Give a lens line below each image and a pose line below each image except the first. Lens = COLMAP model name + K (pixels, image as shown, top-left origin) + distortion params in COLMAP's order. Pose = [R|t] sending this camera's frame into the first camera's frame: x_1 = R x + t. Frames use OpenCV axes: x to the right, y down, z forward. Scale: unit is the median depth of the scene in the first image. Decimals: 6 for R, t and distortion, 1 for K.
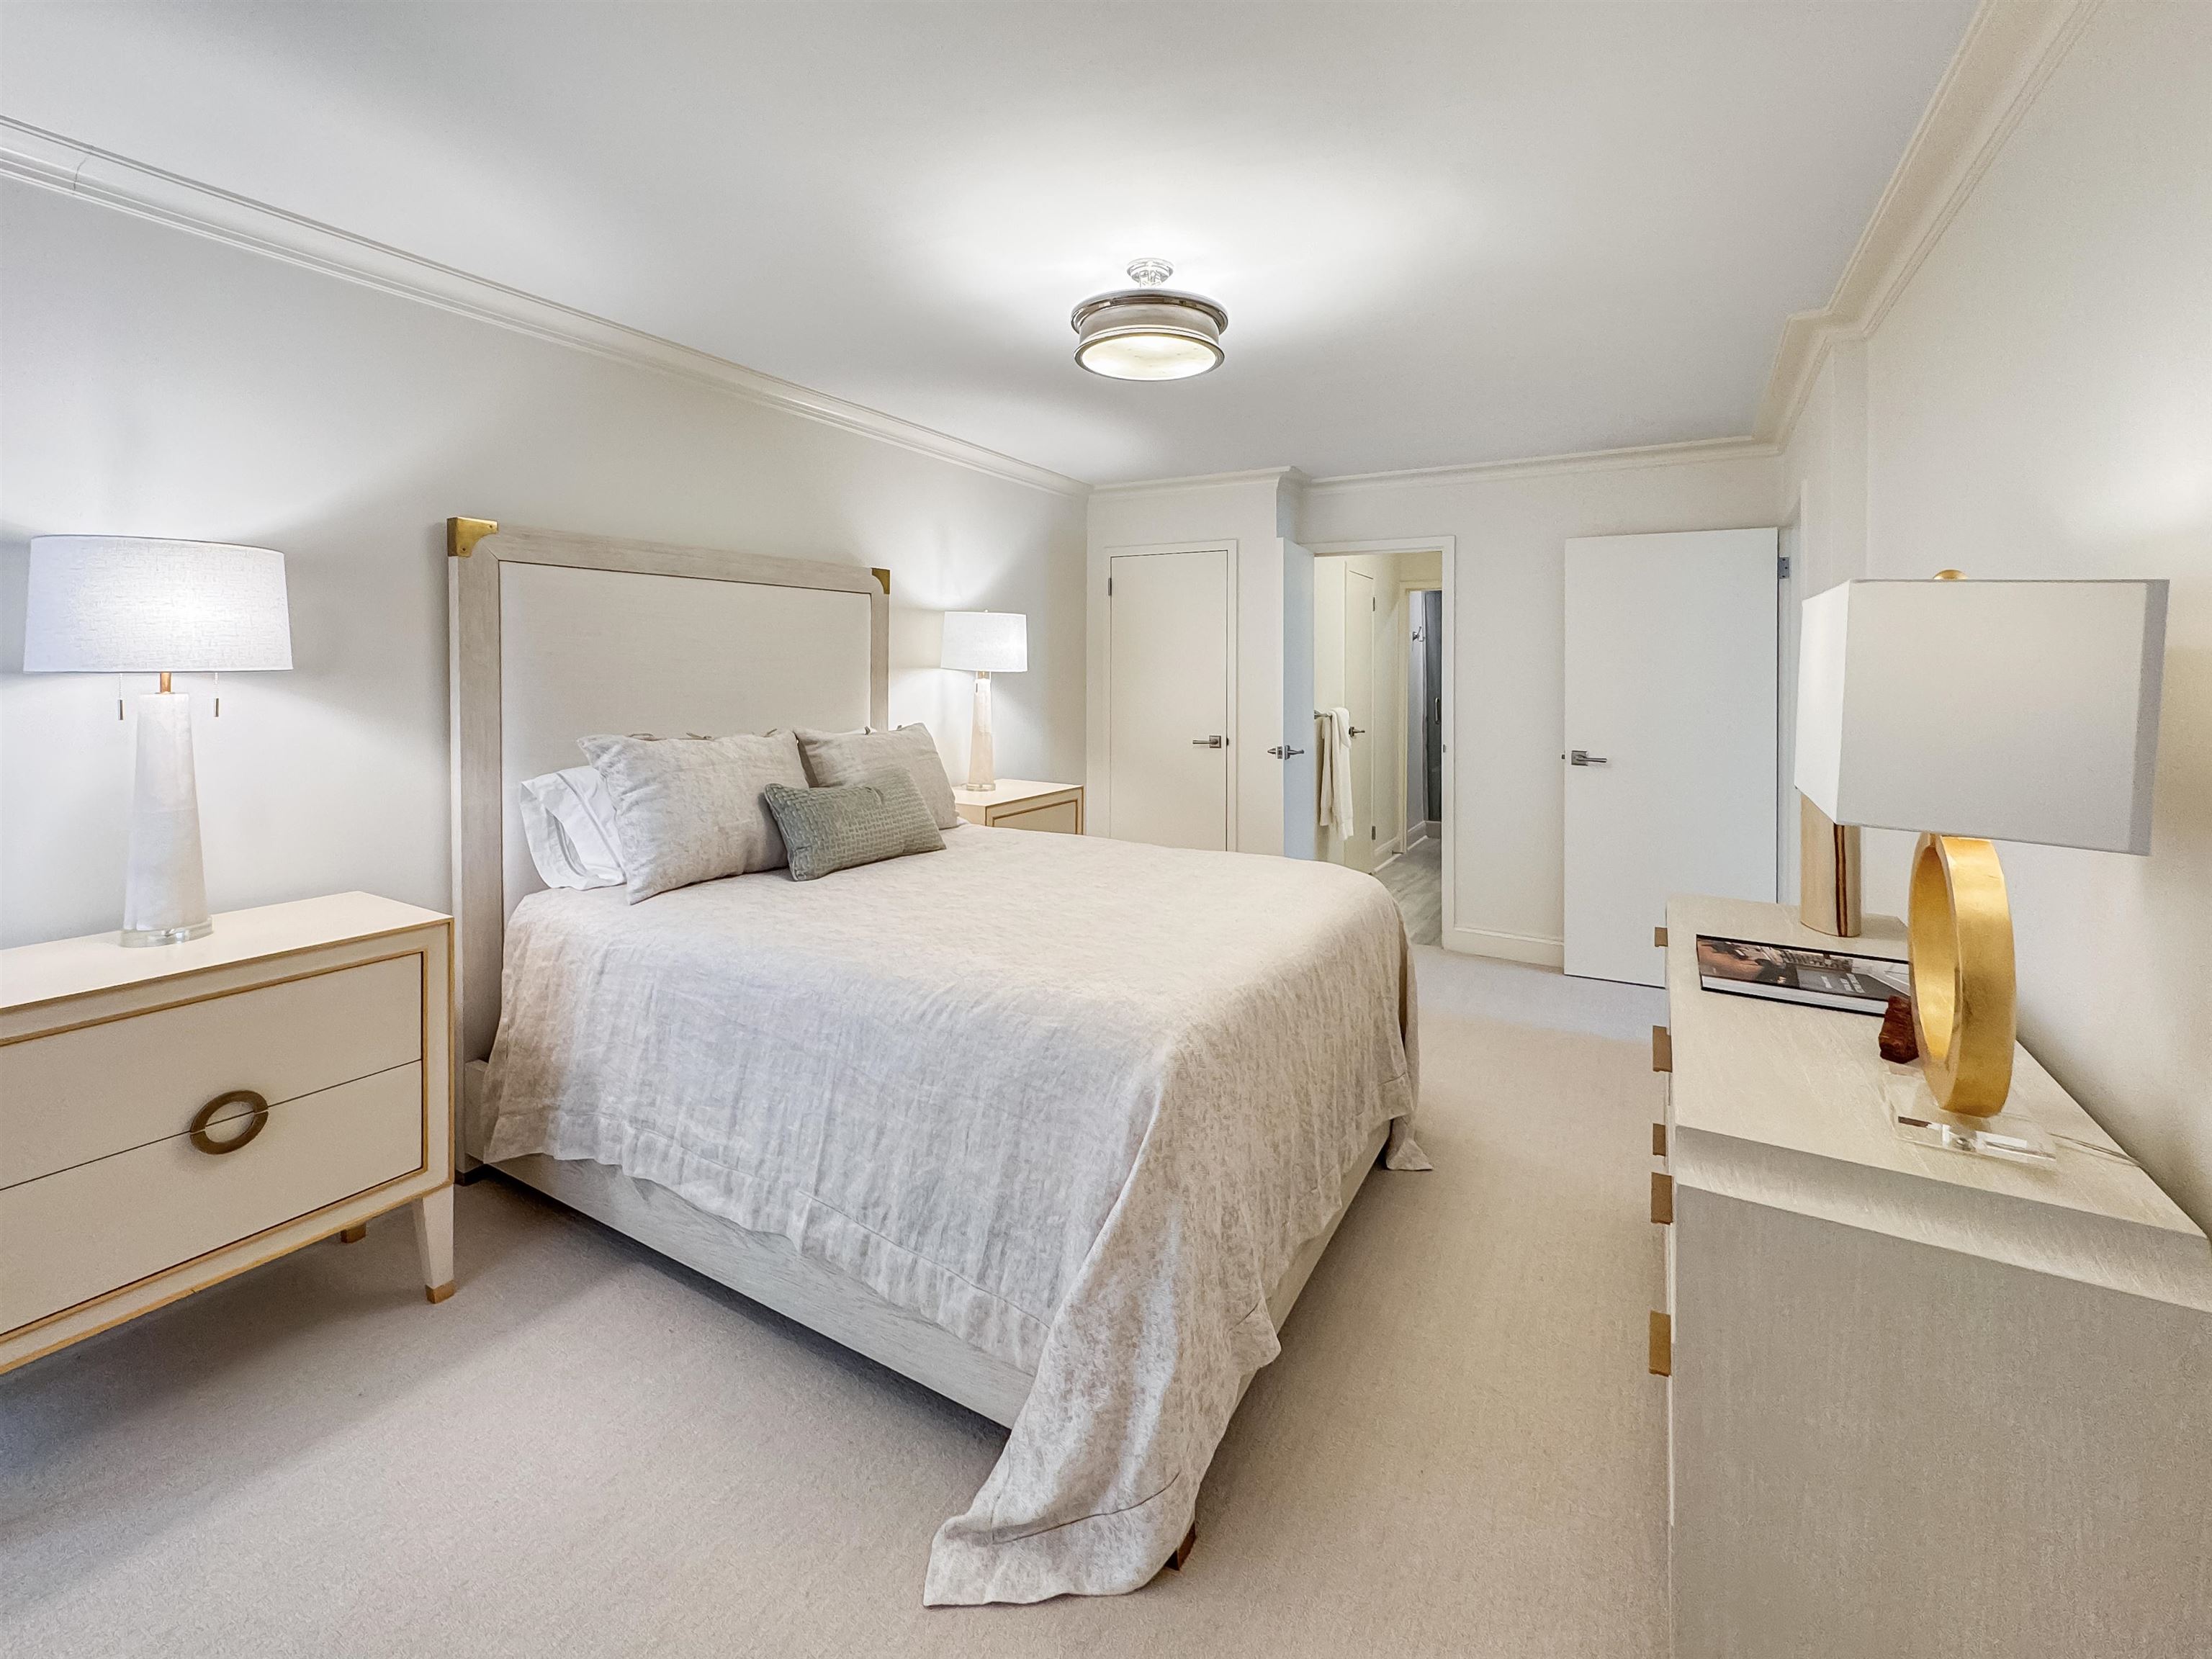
lens RADIAL K [[978.0, 0, 1165.4], [0, 978.0, 733.7], [0, 0, 1]] dist [-0.000556, 0.000018]
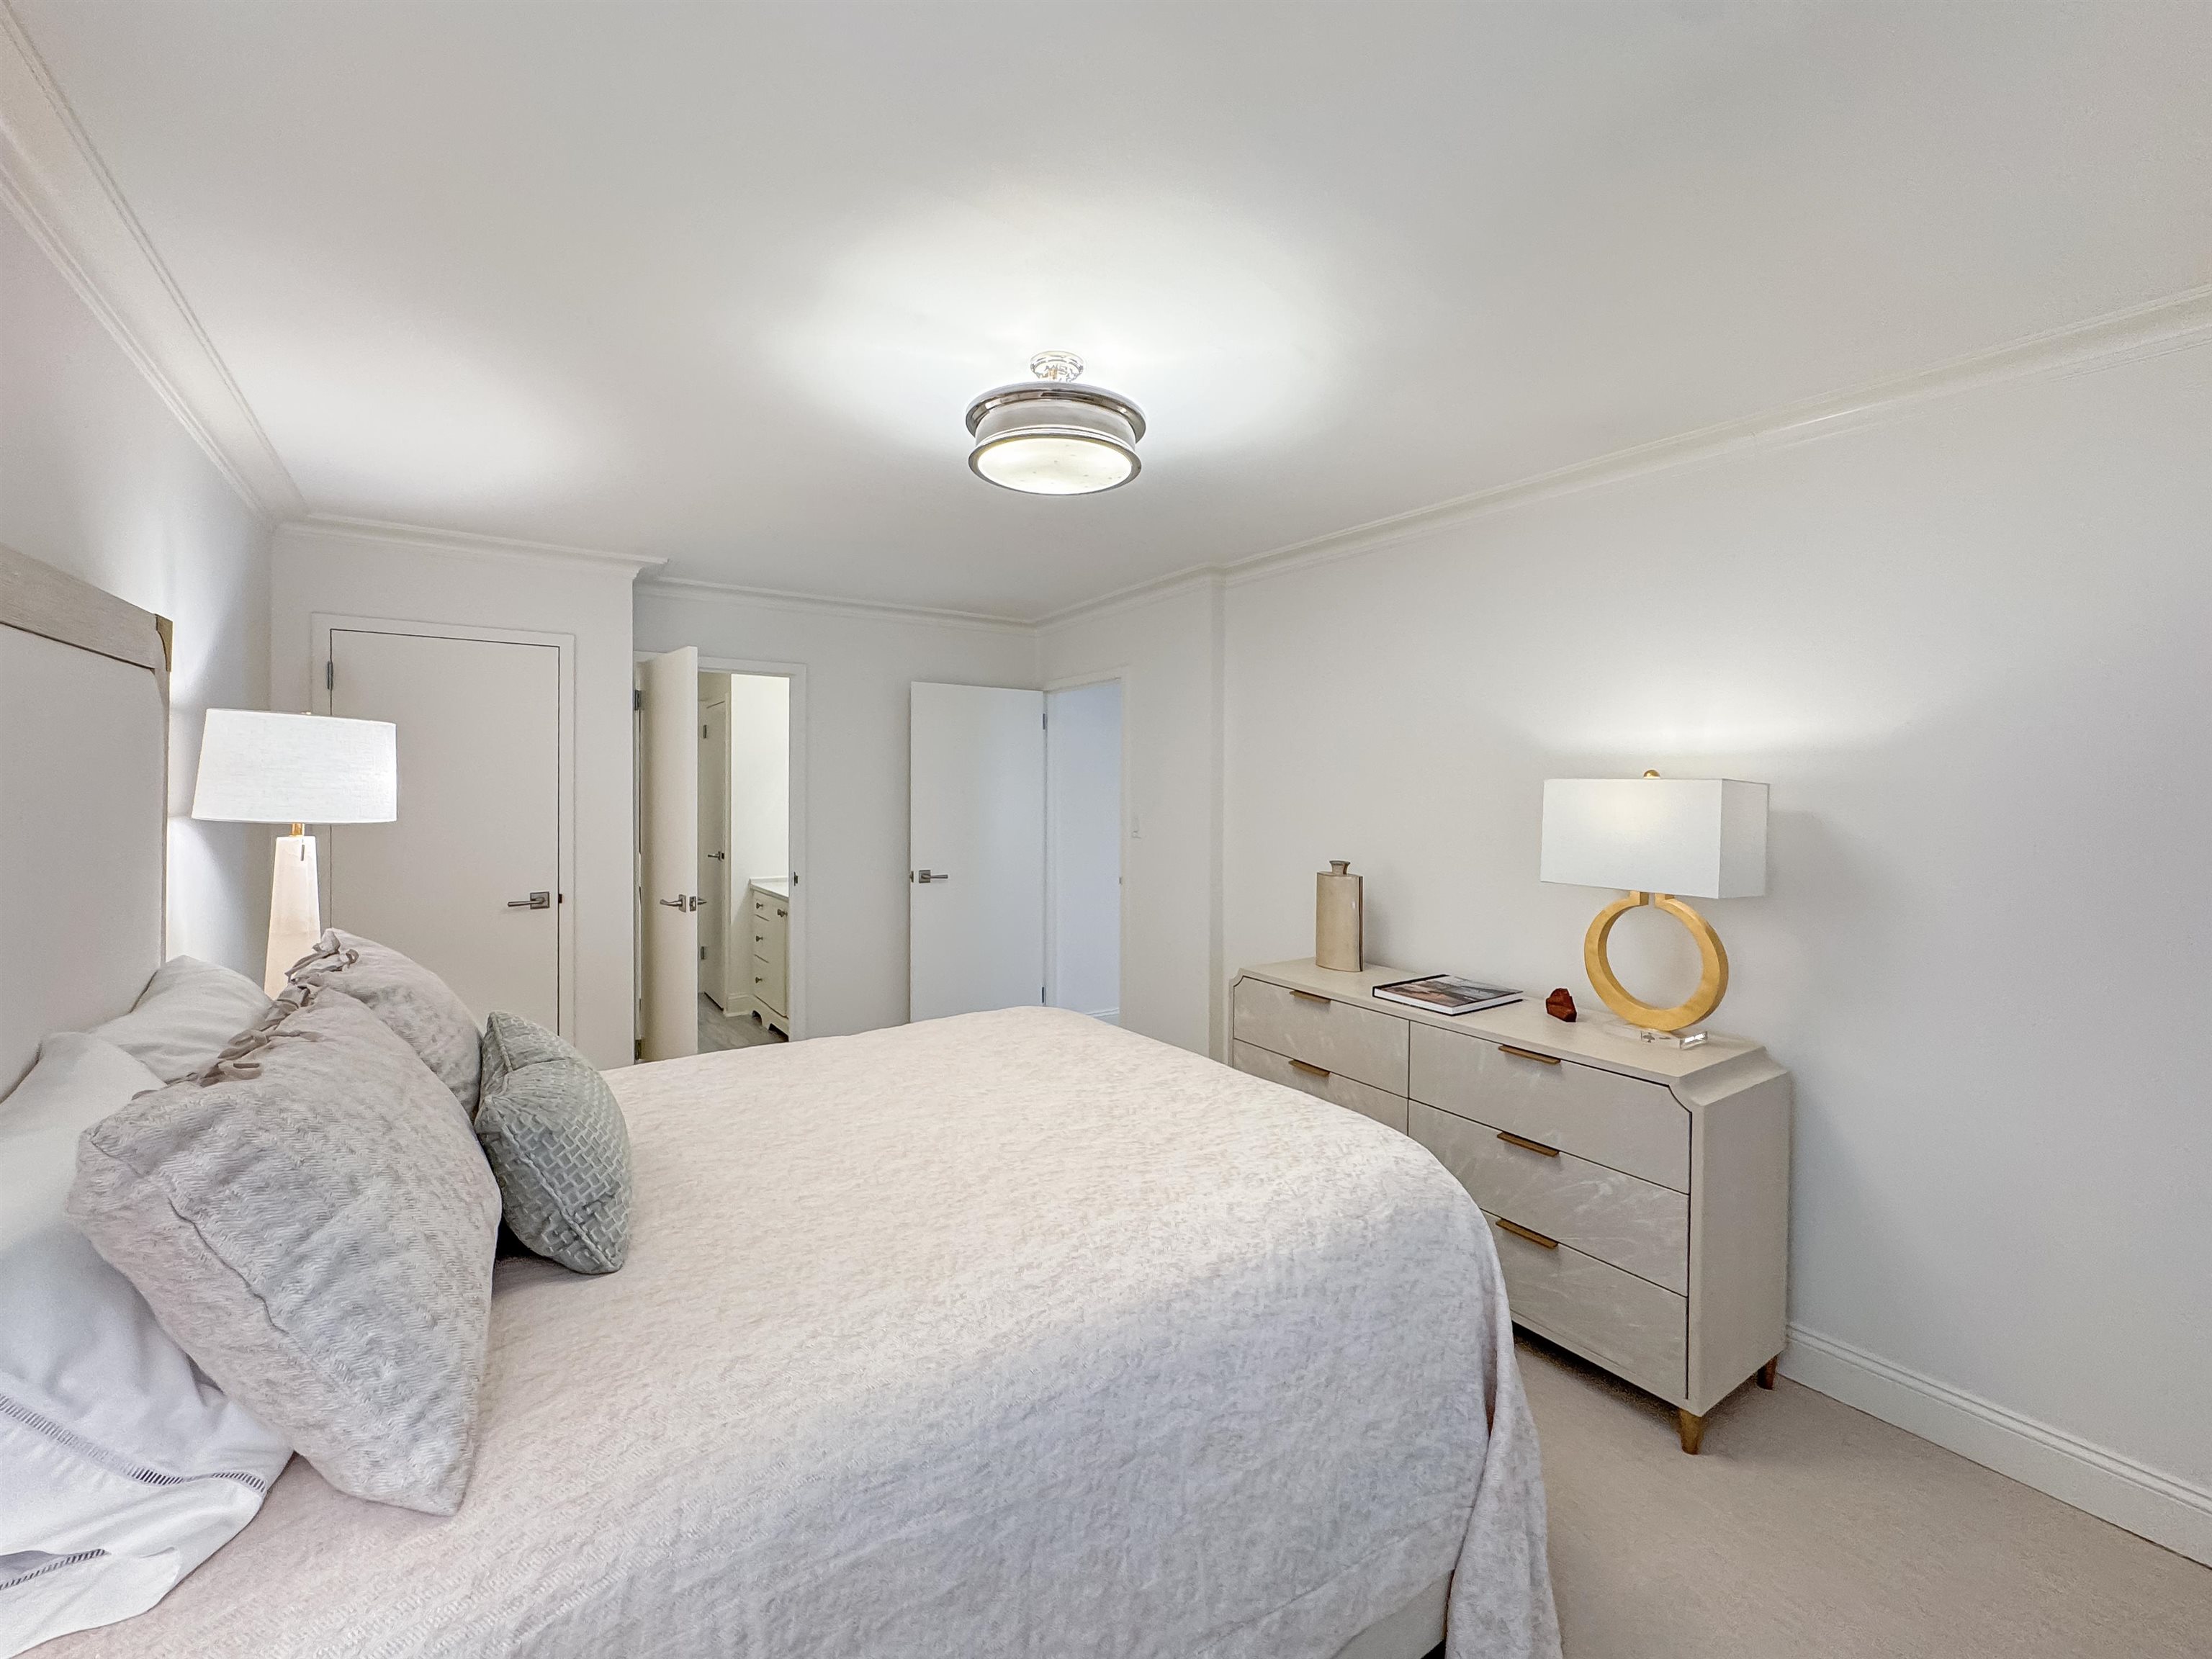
lens RADIAL K [[893.6, 0, 1106.0], [0, 893.6, 829.5], [0, 0, 1]] dist [-0.002184, -0.000222]
pose [[0.450520, -0.047467, 0.891503, -0.475588], [0.054550, 0.998183, 0.025580, -0.052510], [-0.891098, 0.037107, 0.452291, 0.402714]]
